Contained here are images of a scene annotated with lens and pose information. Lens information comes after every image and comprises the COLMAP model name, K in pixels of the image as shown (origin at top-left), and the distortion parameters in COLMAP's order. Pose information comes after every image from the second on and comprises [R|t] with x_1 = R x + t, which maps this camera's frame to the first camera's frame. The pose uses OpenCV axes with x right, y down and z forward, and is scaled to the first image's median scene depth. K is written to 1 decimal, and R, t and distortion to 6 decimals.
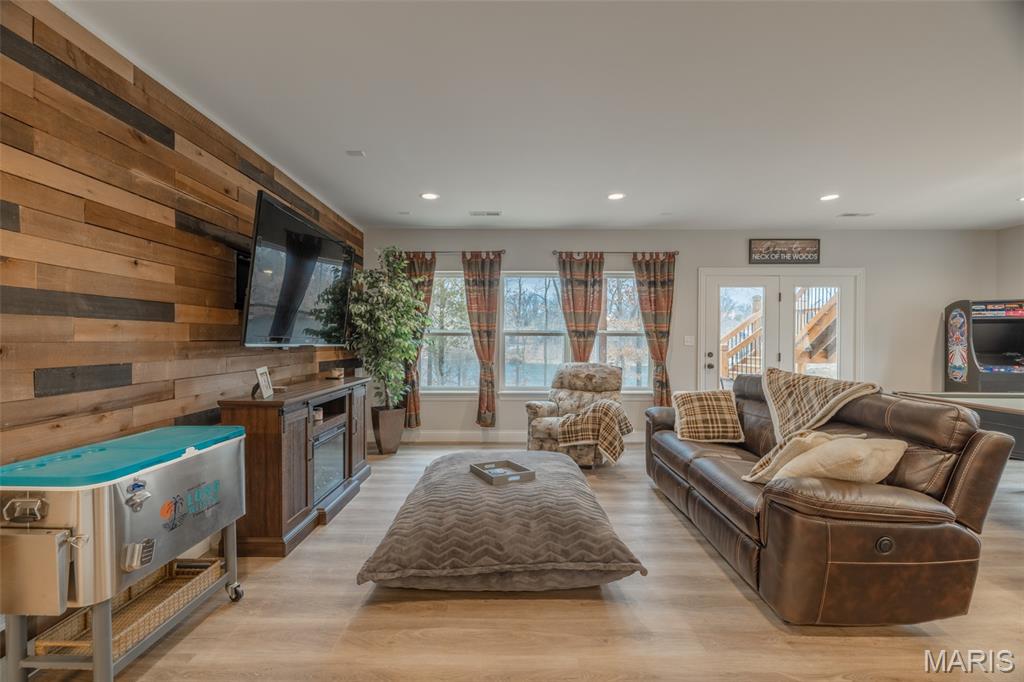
lens RADIAL K [[425.6, 0, 506.9], [0, 425.6, 341.8], [0, 0, 1]] dist [-0.000779, -0.000662]
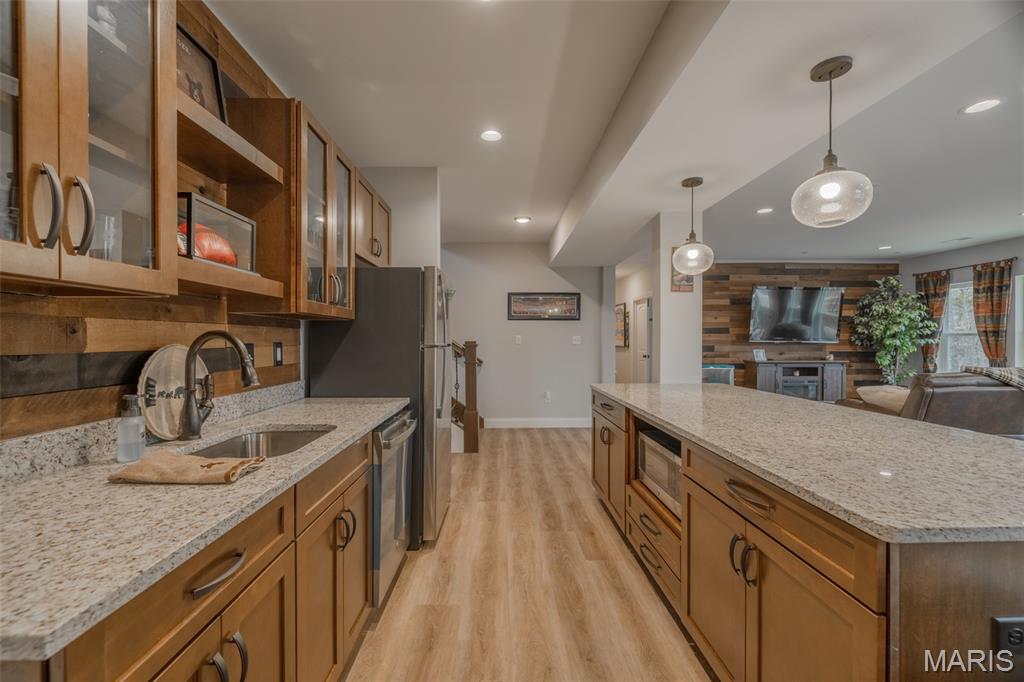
lens RADIAL K [[425.6, 0, 506.9], [0, 425.6, 341.8], [0, 0, 1]] dist [-0.000779, -0.000662]
pose [[0.019603, 0.004698, -0.999797, 1.157692], [-0.003981, 0.999981, 0.004621, 0.003034], [0.999800, 0.003890, 0.019621, -0.360056]]
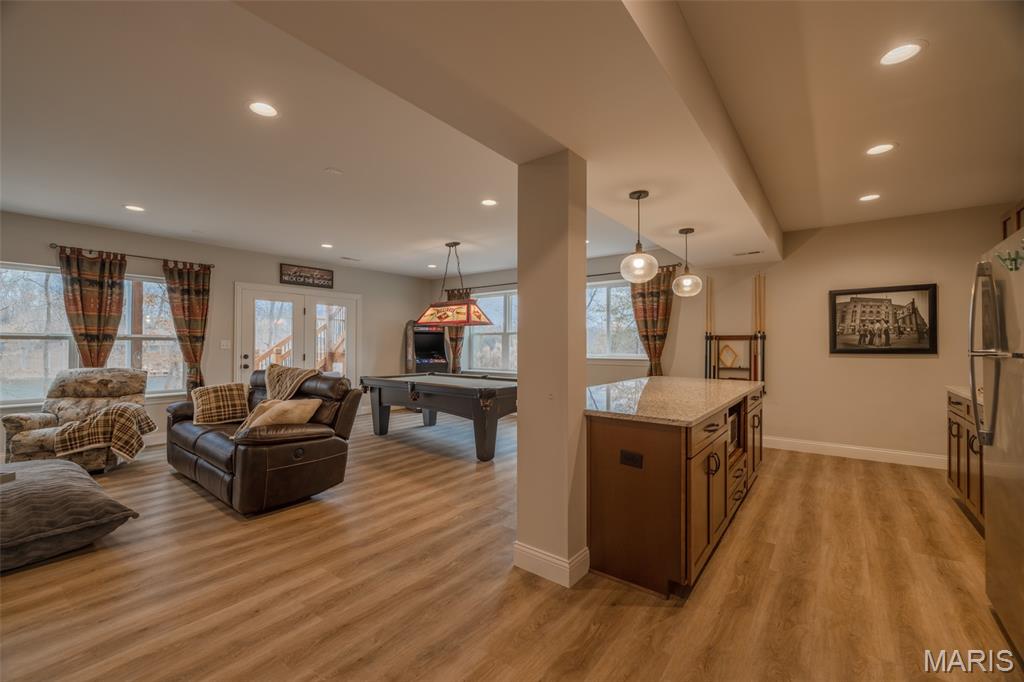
lens RADIAL K [[425.6, 0, 506.9], [0, 425.6, 341.8], [0, 0, 1]] dist [-0.000779, -0.000662]
pose [[0.610993, 0.003834, 0.791626, -0.011757], [0.004029, 0.999960, -0.007952, 0.001827], [-0.791625, 0.008048, 0.610954, -0.318536]]
